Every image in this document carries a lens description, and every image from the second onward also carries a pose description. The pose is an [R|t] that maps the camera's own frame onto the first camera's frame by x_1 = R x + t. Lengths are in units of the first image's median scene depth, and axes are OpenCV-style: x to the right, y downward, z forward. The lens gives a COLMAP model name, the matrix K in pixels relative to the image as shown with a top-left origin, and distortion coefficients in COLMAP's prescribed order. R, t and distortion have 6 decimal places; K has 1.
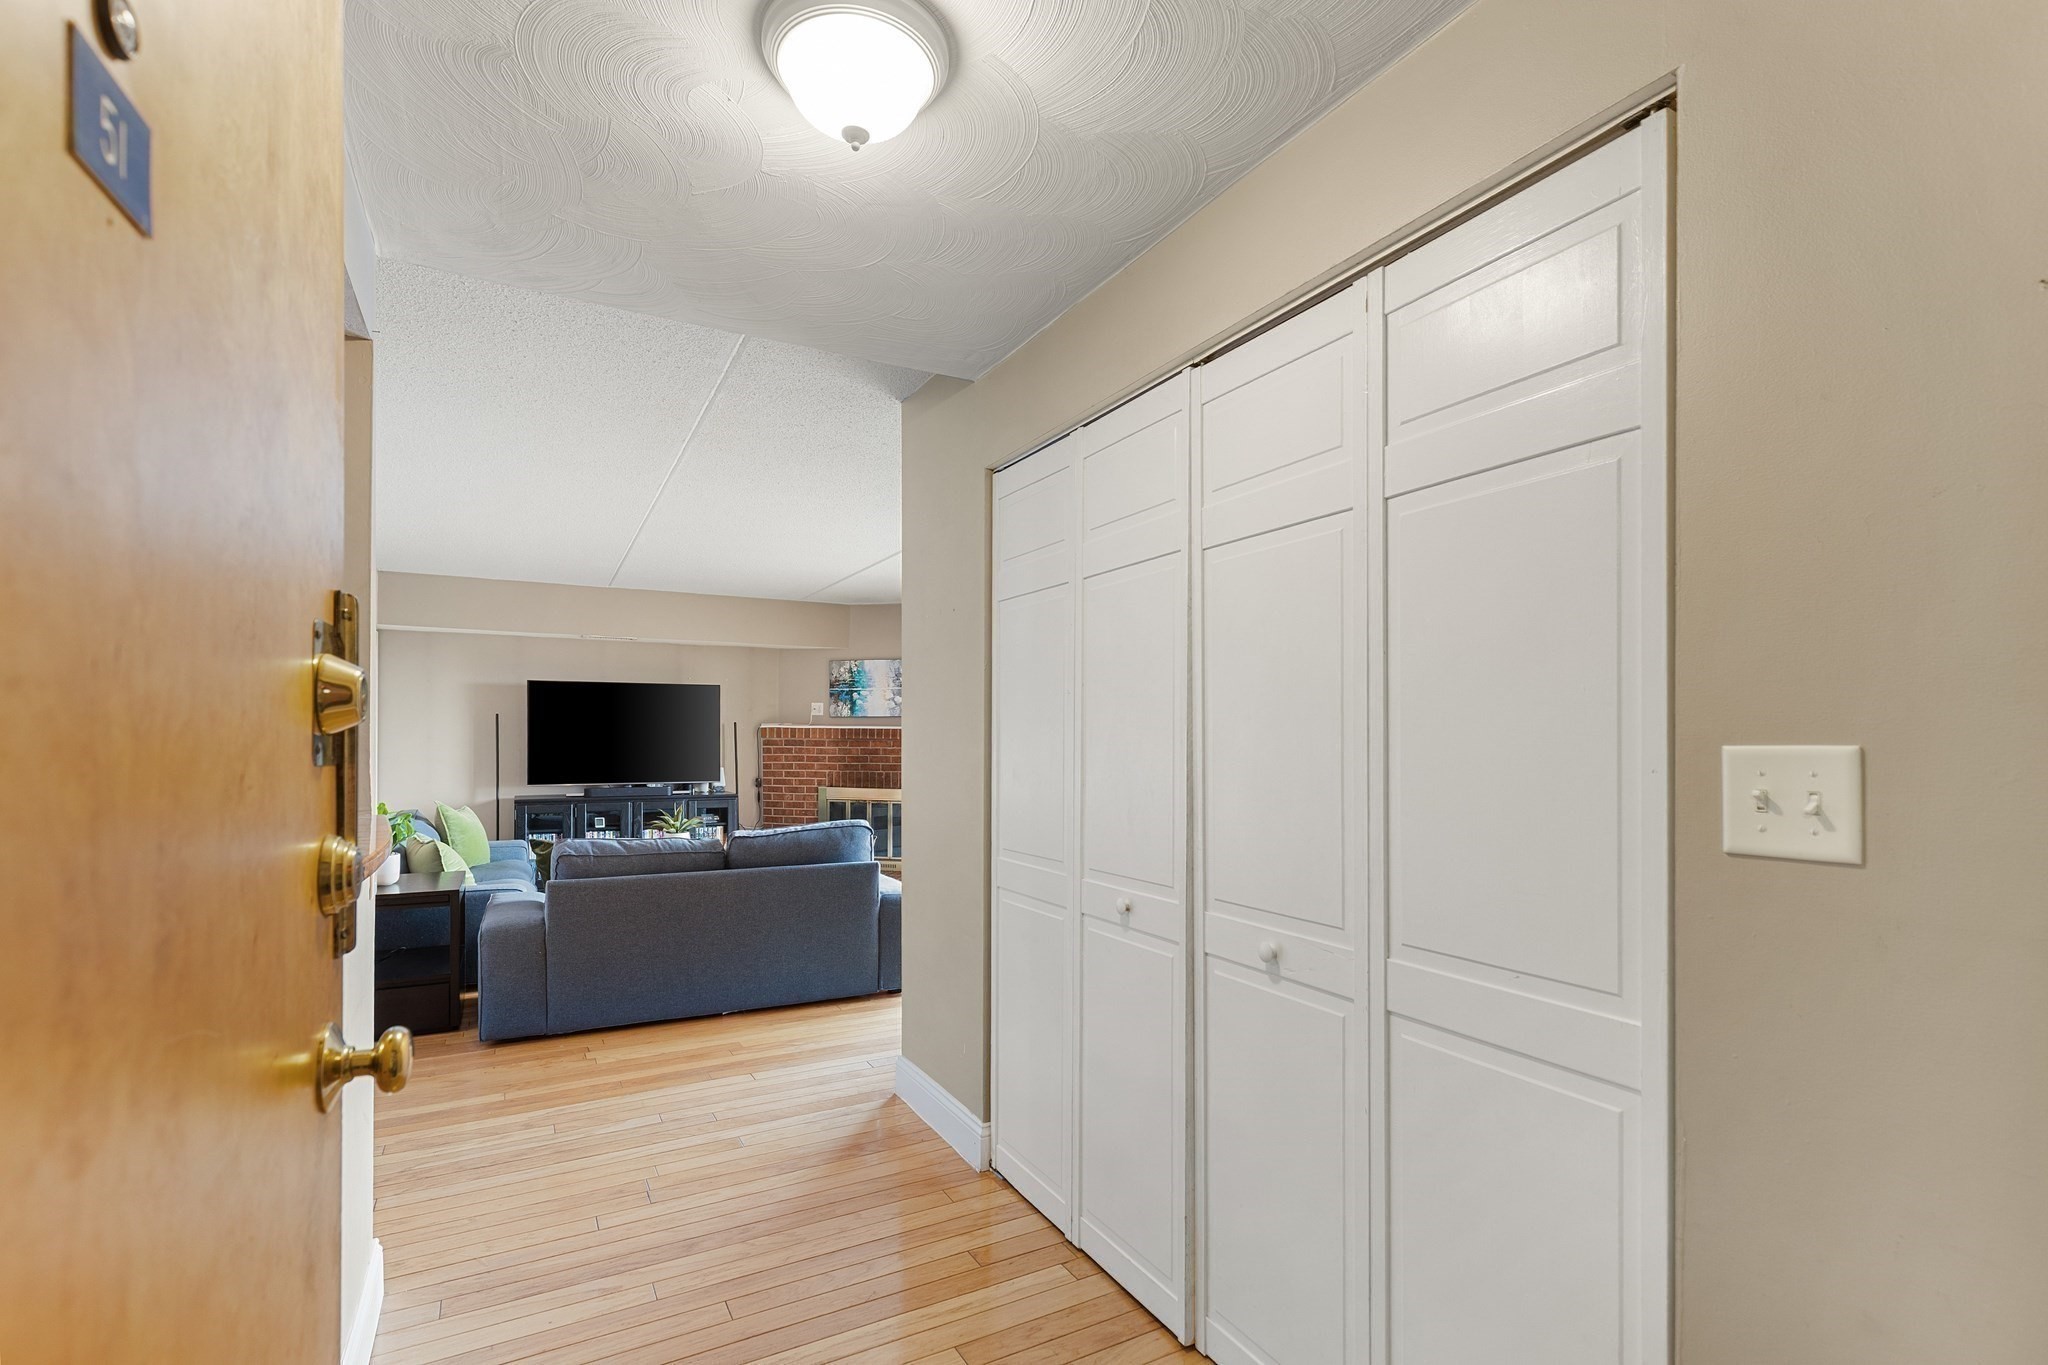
lens RADIAL K [[937.3, 0, 1016.6], [0, 937.3, 710.5], [0, 0, 1]] dist [0.007627, -0.000160]
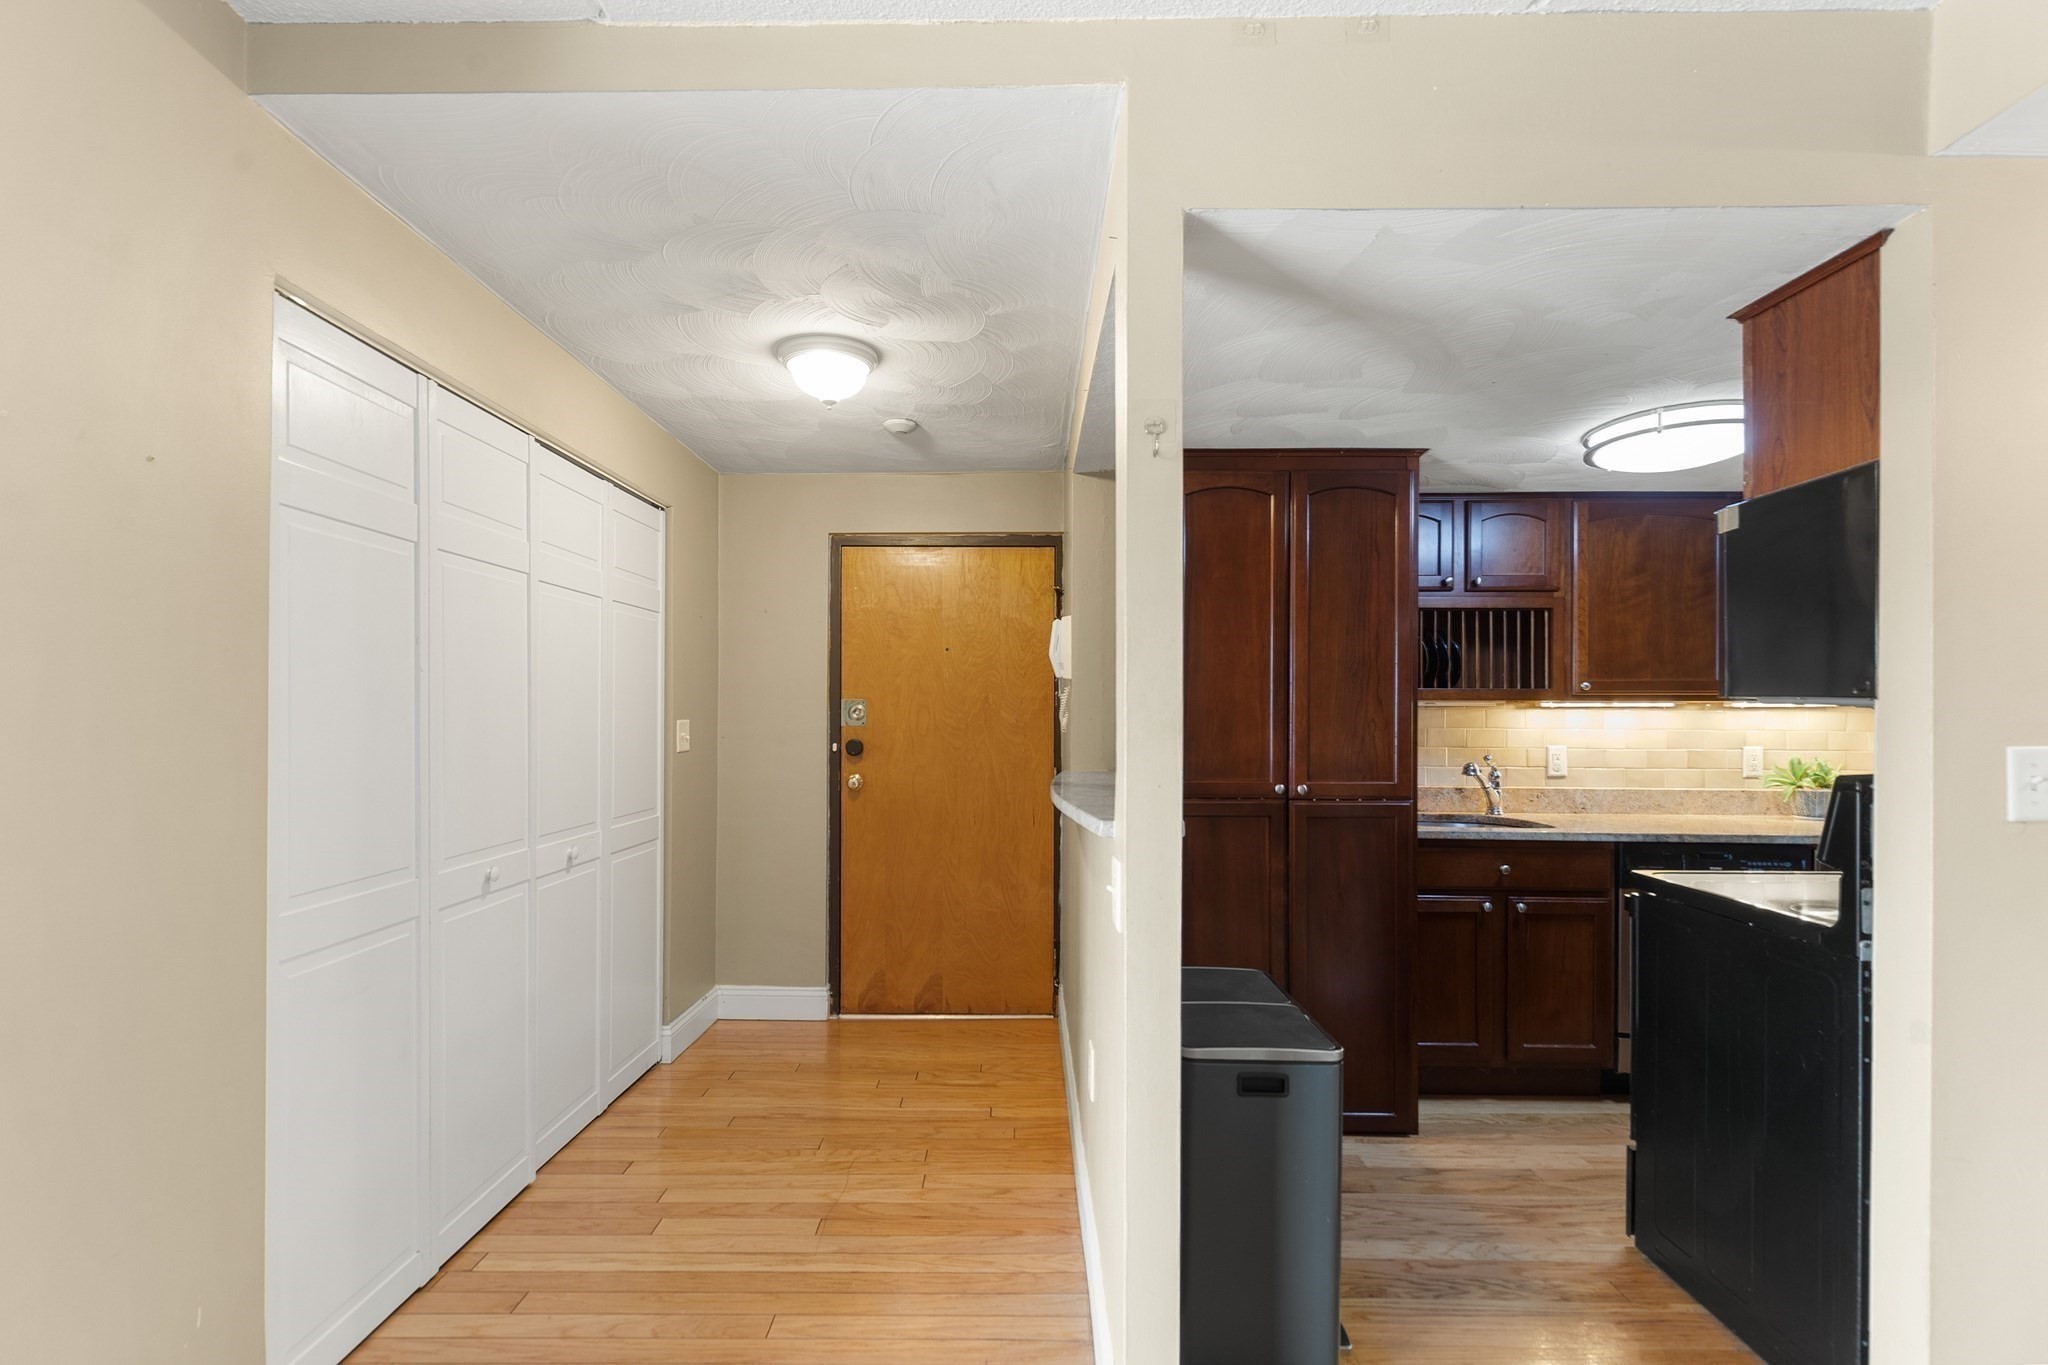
lens RADIAL K [[937.3, 0, 1016.6], [0, 937.3, 710.5], [0, 0, 1]] dist [0.007627, -0.000160]
pose [[-0.876342, -0.002511, 0.481683, -1.000133], [-0.008439, 0.999913, -0.010140, 0.027404], [-0.481616, -0.012951, -0.876287, 1.761554]]
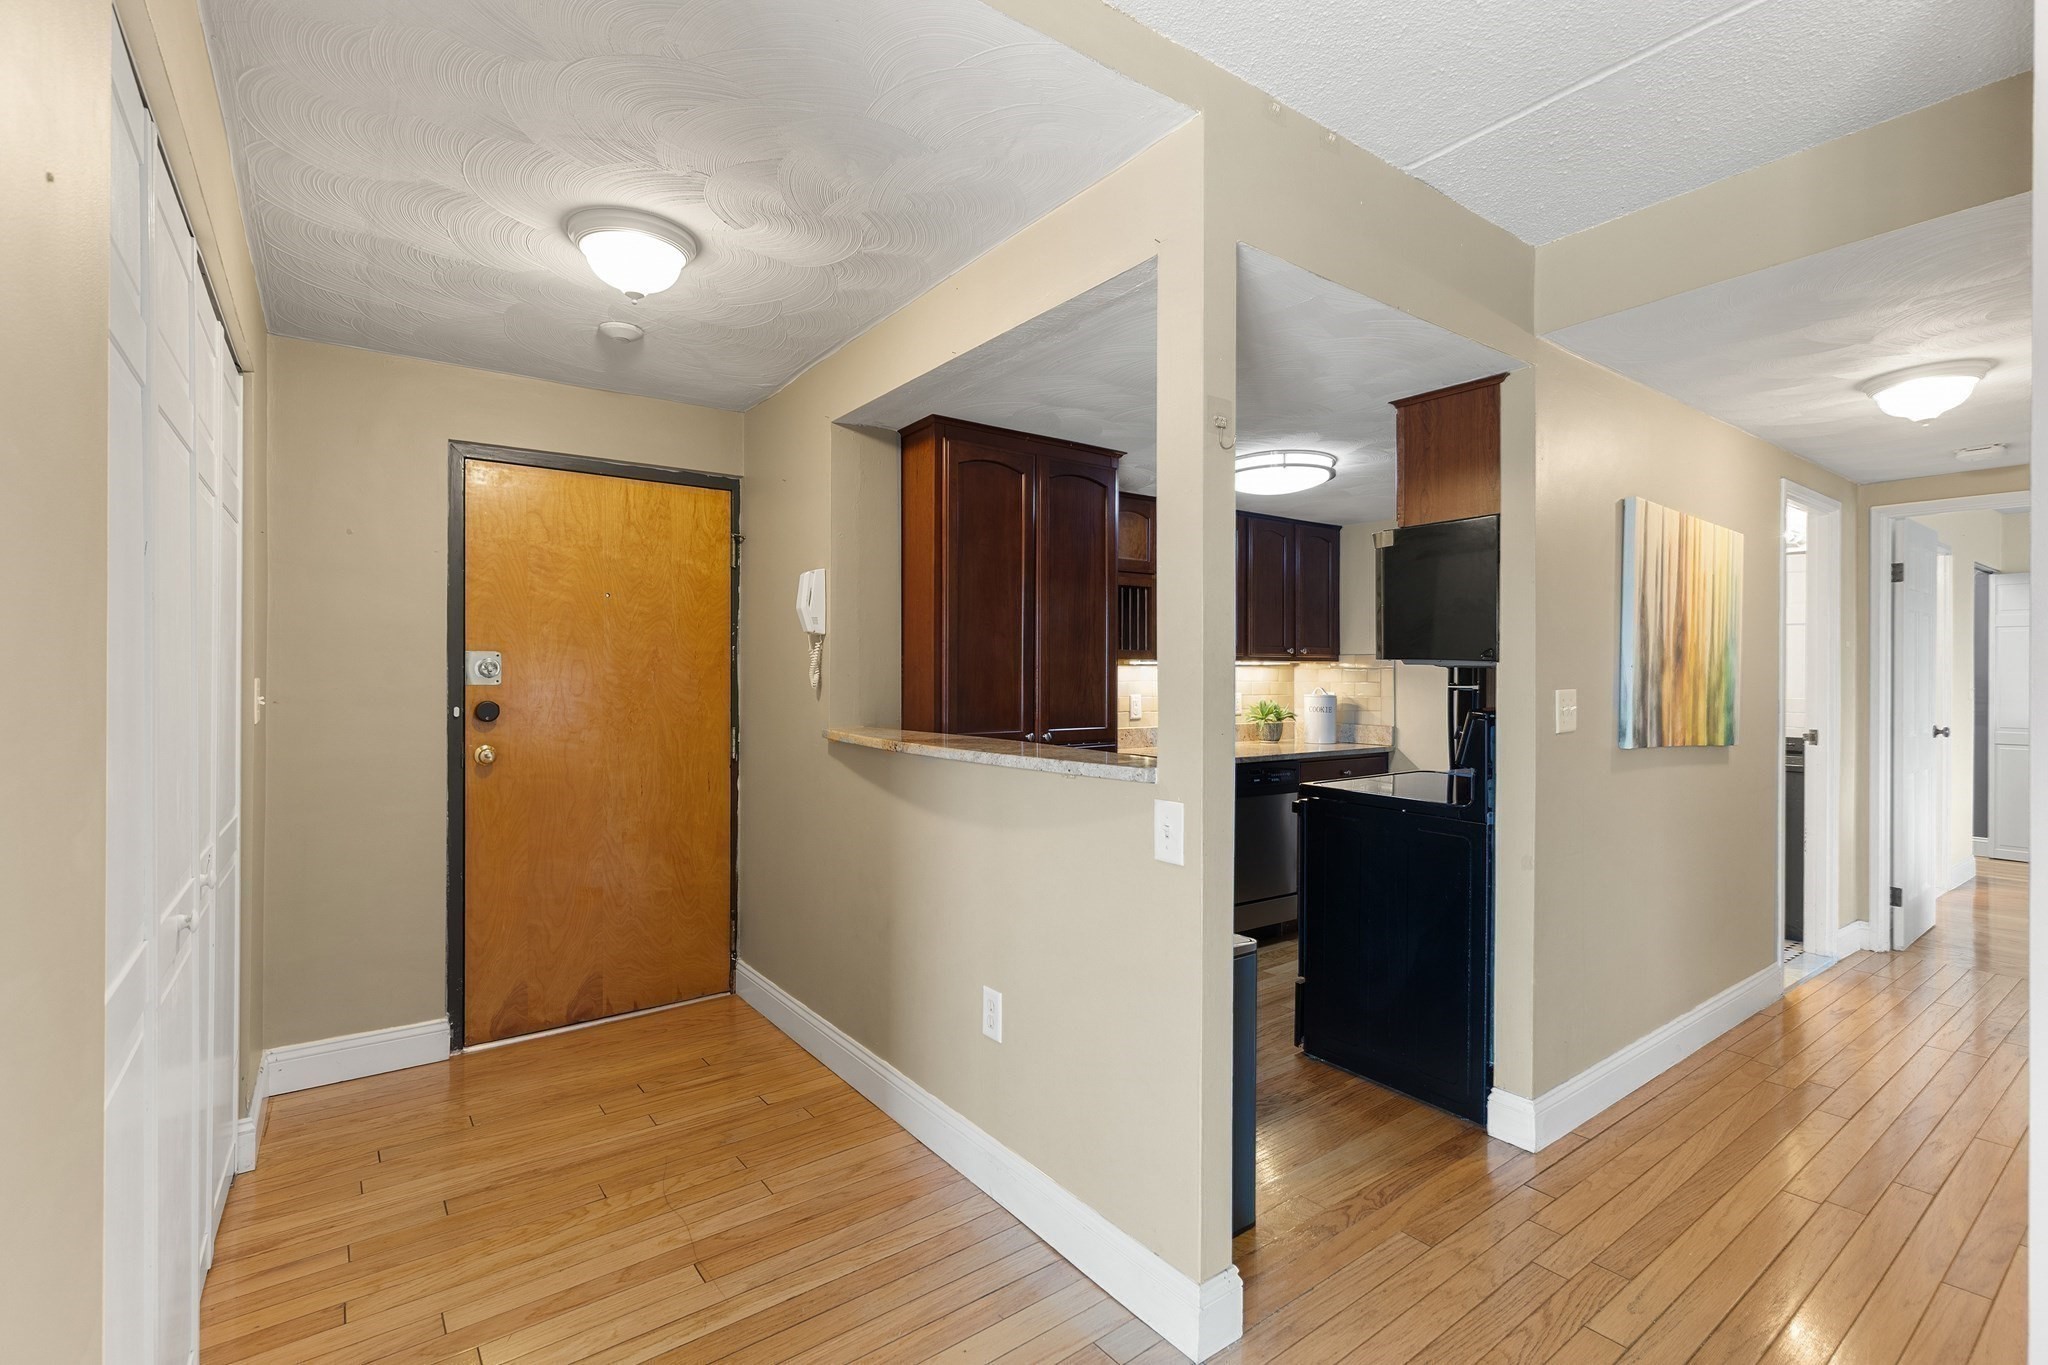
lens RADIAL K [[918.9, 0, 1023.2], [0, 918.9, 668.9], [0, 0, 1]] dist [0.003455, 0.000666]
pose [[-0.989729, -0.005119, -0.142863, -0.439692], [-0.003709, 0.999942, -0.010133, 0.028426], [0.142906, -0.009499, -0.989691, 1.863178]]
